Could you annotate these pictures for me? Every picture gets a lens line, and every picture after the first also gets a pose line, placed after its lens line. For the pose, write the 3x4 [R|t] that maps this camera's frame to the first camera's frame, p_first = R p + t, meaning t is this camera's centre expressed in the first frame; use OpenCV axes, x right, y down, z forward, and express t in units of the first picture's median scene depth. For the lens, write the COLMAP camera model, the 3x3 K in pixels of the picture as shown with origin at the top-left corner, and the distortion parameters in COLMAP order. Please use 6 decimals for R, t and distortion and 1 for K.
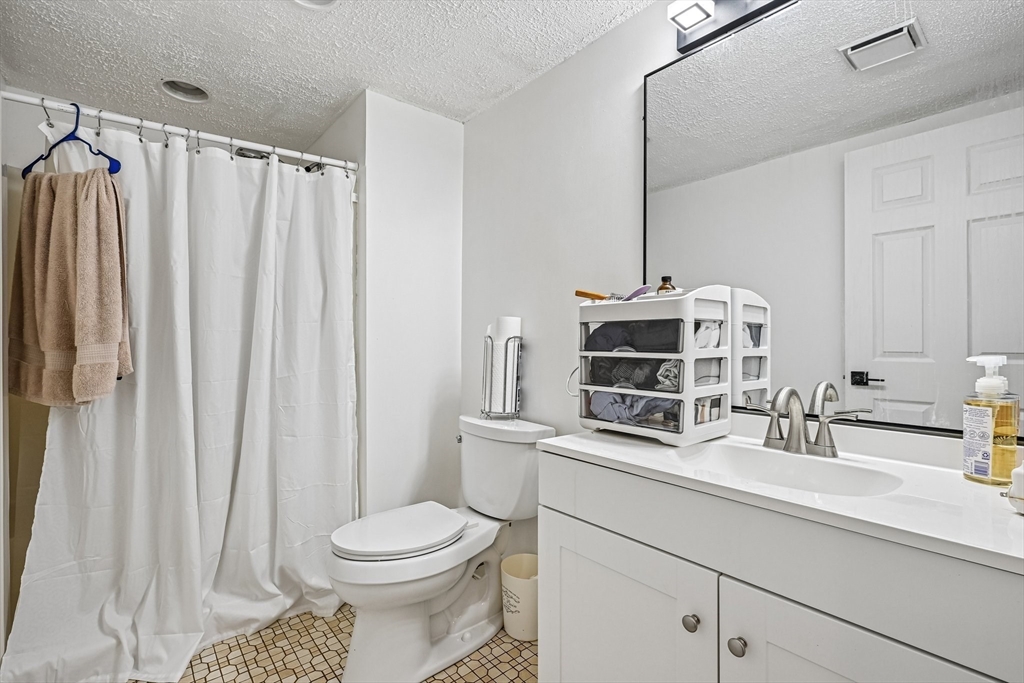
lens RADIAL K [[464.6, 0, 515.7], [0, 464.6, 339.6], [0, 0, 1]] dist [-0.002354, 0.000482]
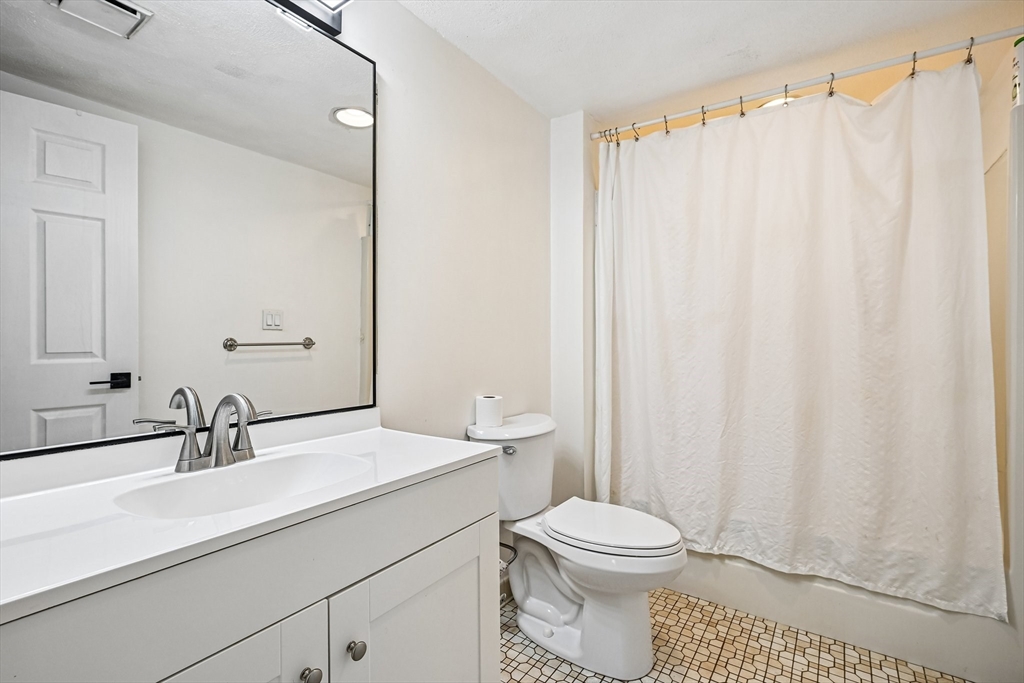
lens RADIAL K [[464.6, 0, 512.9], [0, 464.6, 343.3], [0, 0, 1]] dist [-0.002354, 0.000482]
pose [[-0.273485, -0.006936, 0.961851, -0.397035], [-0.009240, 0.999947, 0.004583, -0.003012], [-0.961832, -0.007634, -0.273534, 0.681740]]
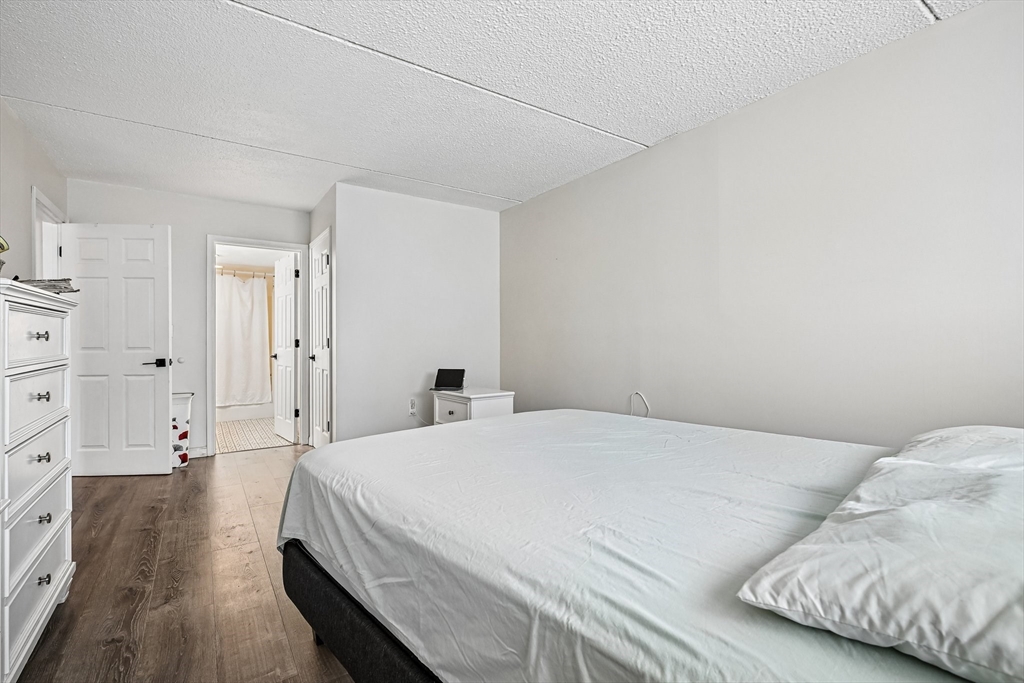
lens RADIAL K [[464.6, 0, 517.5], [0, 464.6, 341.6], [0, 0, 1]] dist [-0.002354, 0.000482]
pose [[-0.995931, -0.006658, 0.089876, -1.066620], [-0.007362, 0.999945, -0.007496, -0.003581], [-0.089821, -0.008127, -0.995925, 1.627732]]
